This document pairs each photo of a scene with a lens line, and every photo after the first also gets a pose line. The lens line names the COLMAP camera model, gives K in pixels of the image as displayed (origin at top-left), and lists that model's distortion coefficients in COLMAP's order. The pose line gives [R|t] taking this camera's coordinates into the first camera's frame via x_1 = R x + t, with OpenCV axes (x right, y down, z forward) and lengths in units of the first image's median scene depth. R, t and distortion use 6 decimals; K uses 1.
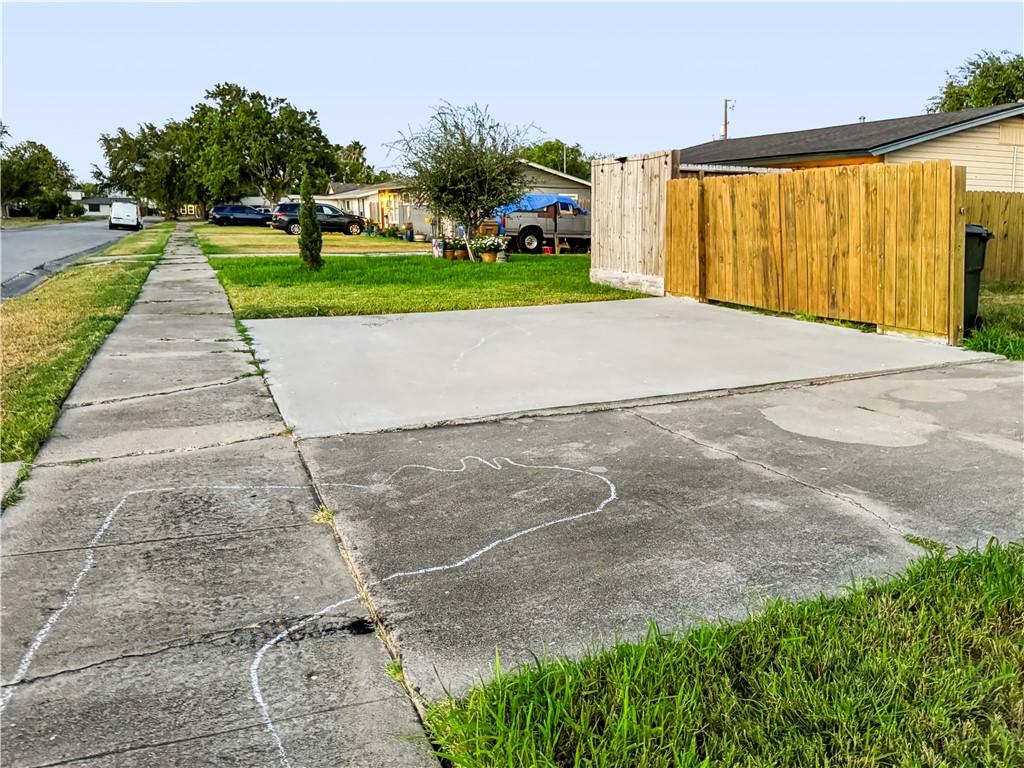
lens RADIAL K [[788.7, 0, 512.0], [0, 788.7, 384.0], [0, 0, 1]] dist [0.025257, -0.013493]
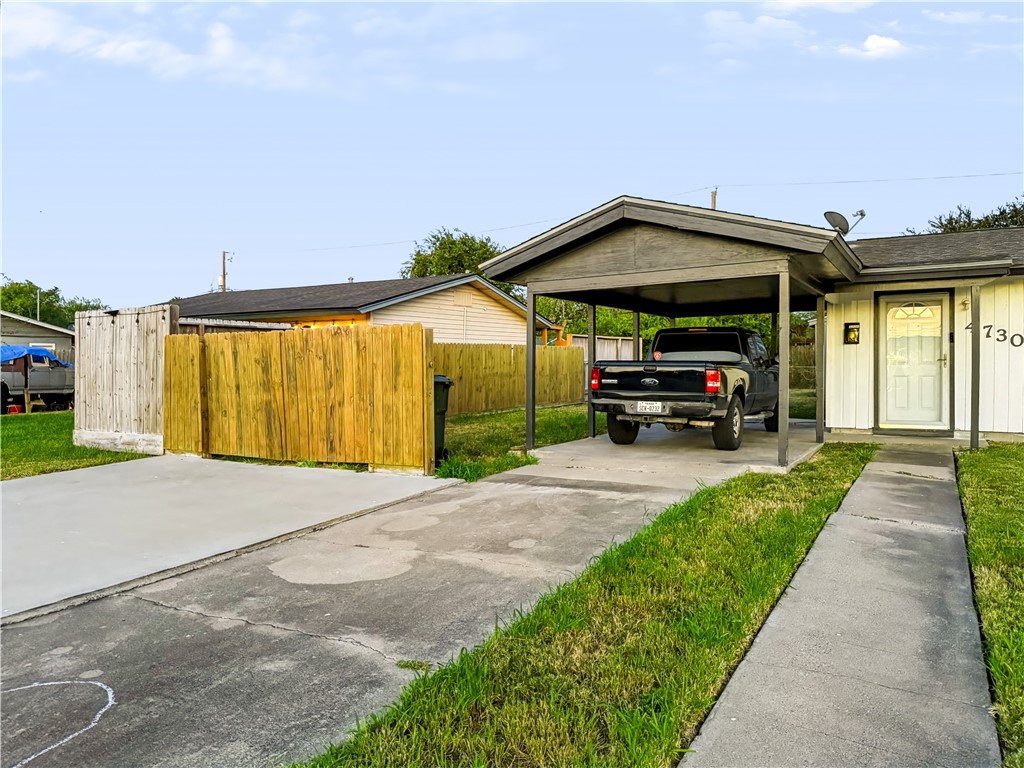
lens RADIAL K [[788.7, 0, 512.0], [0, 788.7, 384.0], [0, 0, 1]] dist [0.025257, -0.013493]
pose [[0.802005, -0.006073, 0.597286, -0.037458], [0.032851, 0.998883, -0.033955, -0.150420], [-0.596413, 0.046853, 0.801309, -0.006927]]
